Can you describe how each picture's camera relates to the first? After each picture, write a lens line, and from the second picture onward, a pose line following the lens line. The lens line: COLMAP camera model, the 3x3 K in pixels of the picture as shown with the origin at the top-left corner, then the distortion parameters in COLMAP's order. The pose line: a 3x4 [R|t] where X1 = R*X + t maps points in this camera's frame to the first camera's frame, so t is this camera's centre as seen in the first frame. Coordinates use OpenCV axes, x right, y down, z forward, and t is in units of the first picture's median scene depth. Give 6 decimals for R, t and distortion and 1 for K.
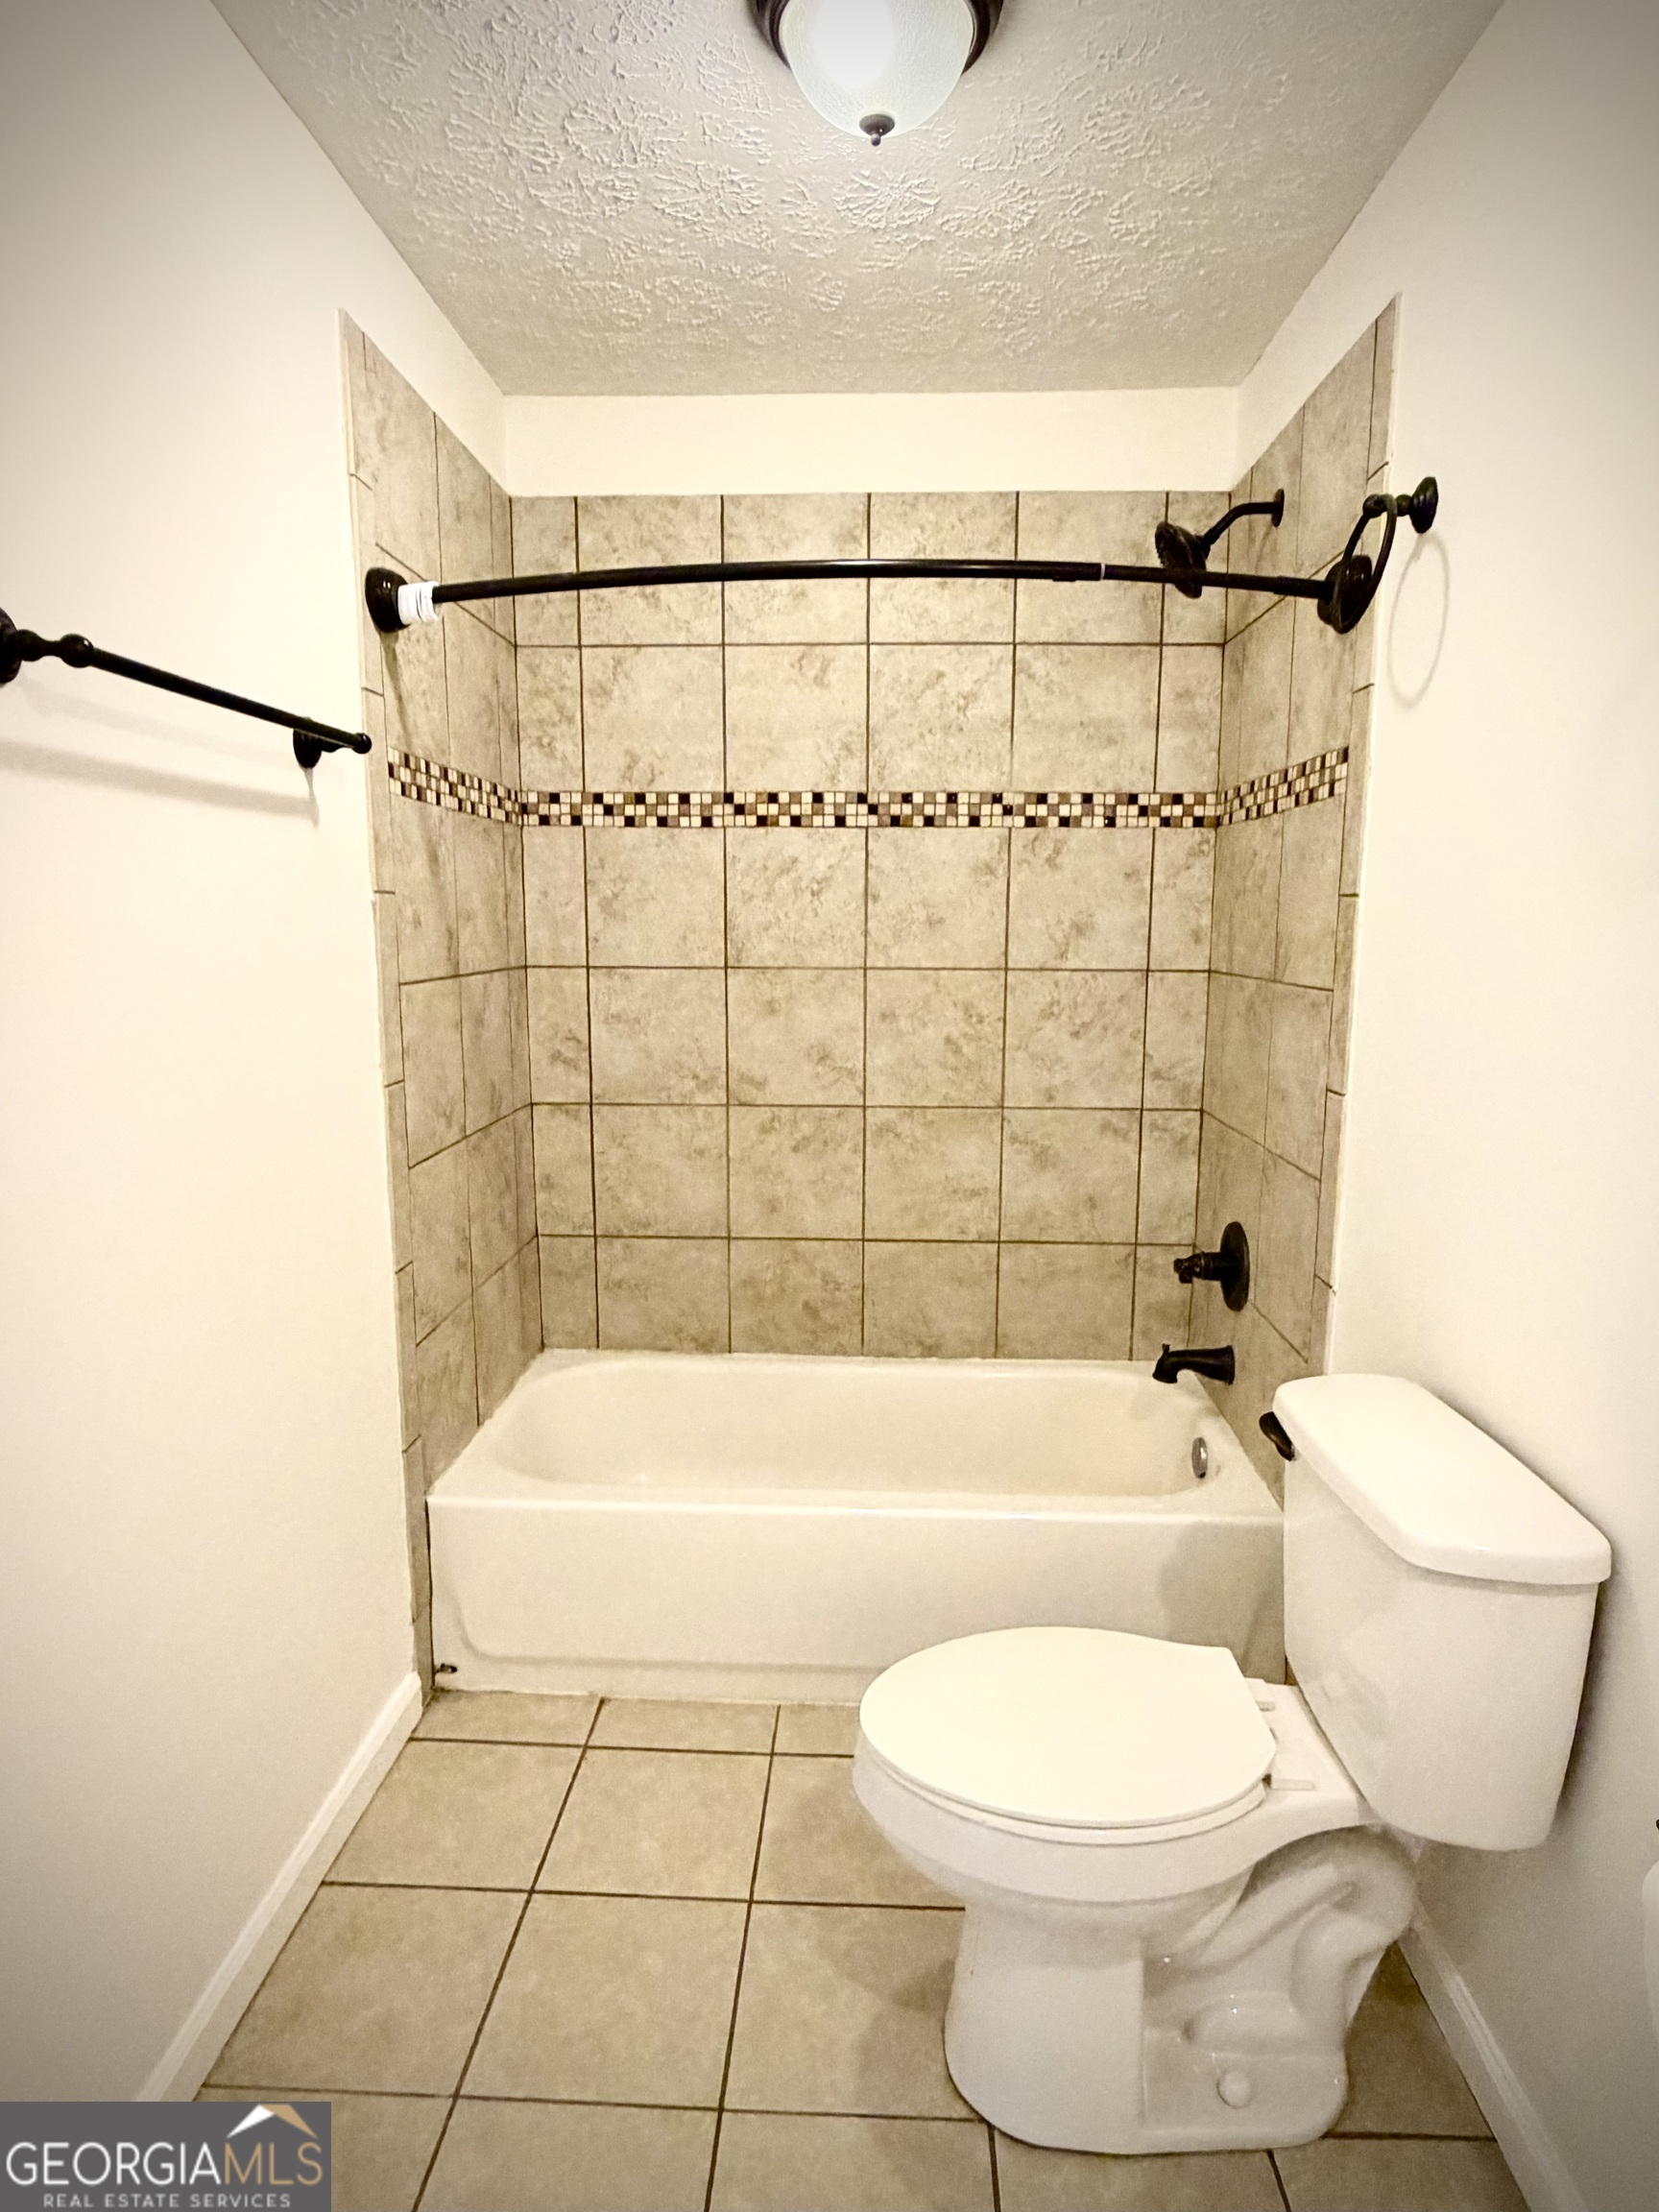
lens RADIAL K [[1255.7, 0, 833.7], [0, 1255.7, 1109.6], [0, 0, 1]] dist [0.002533, 0.000242]
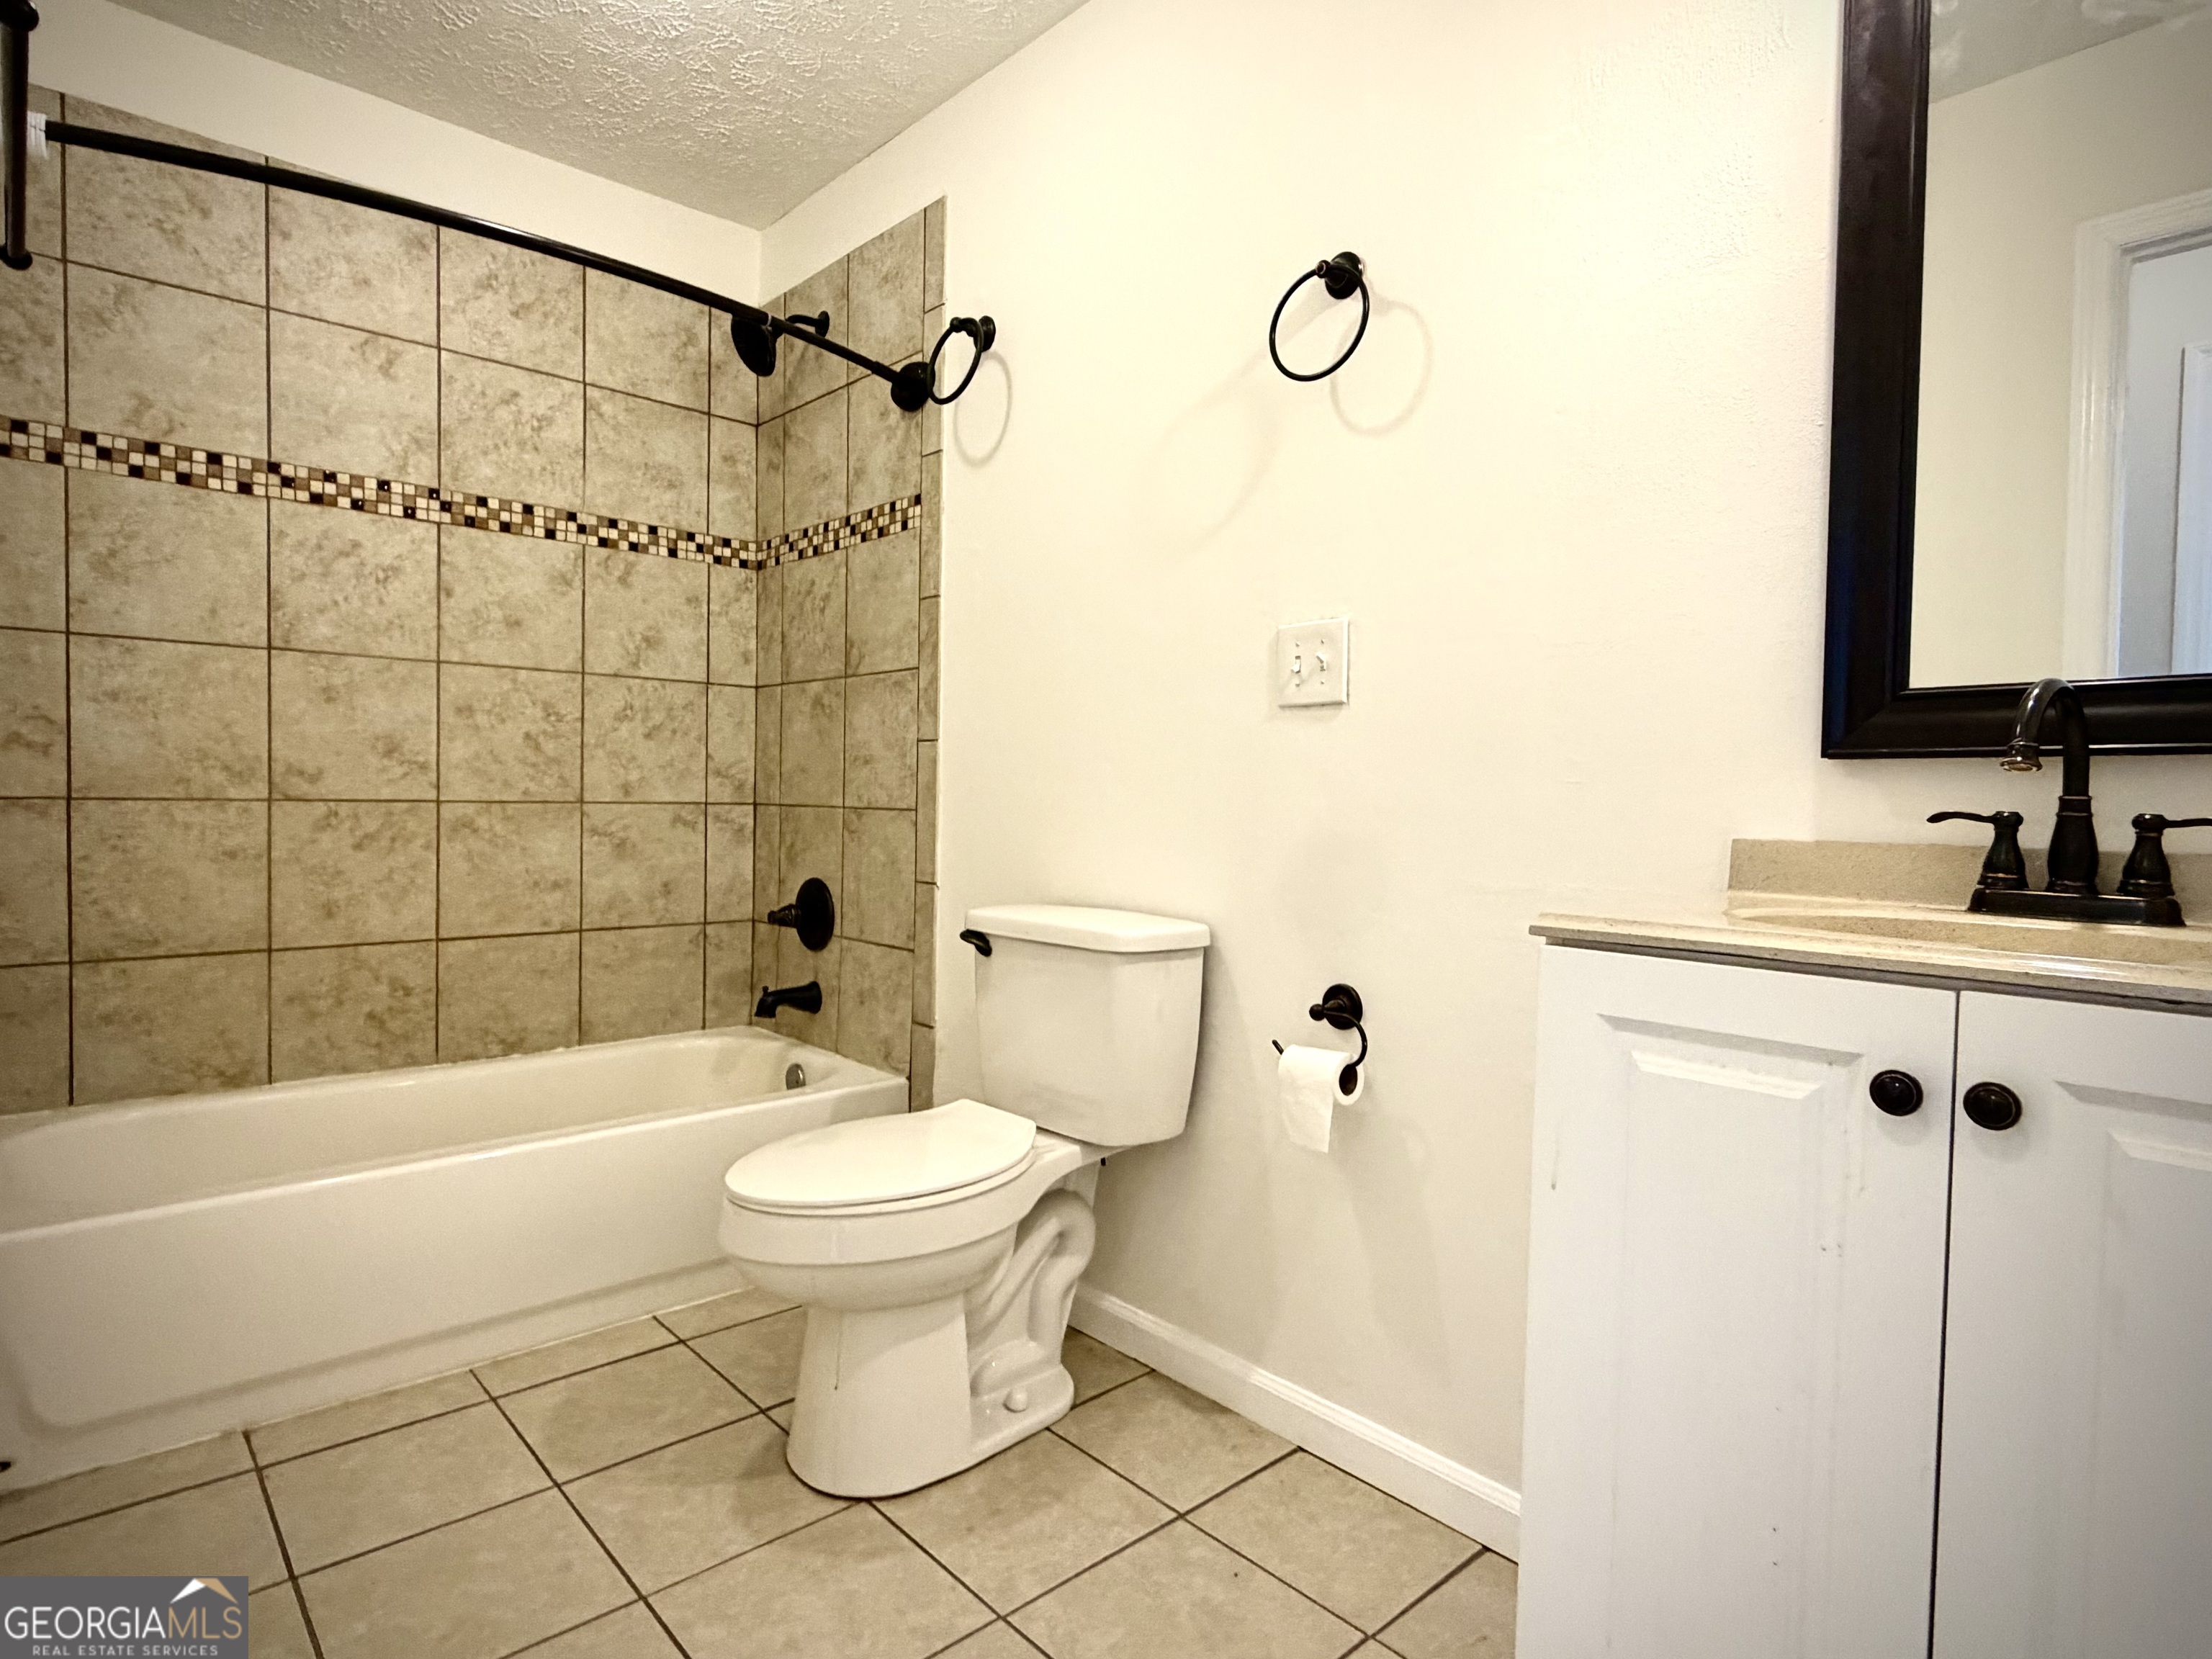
lens RADIAL K [[1192.3, 0, 1105.1], [0, 1192.3, 825.3], [0, 0, 1]] dist [0.002116, 0.000167]
pose [[0.712584, -0.010654, 0.701506, -0.268201], [0.090707, 0.992892, -0.077060, 0.140262], [-0.695698, 0.118544, 0.708485, -0.028228]]
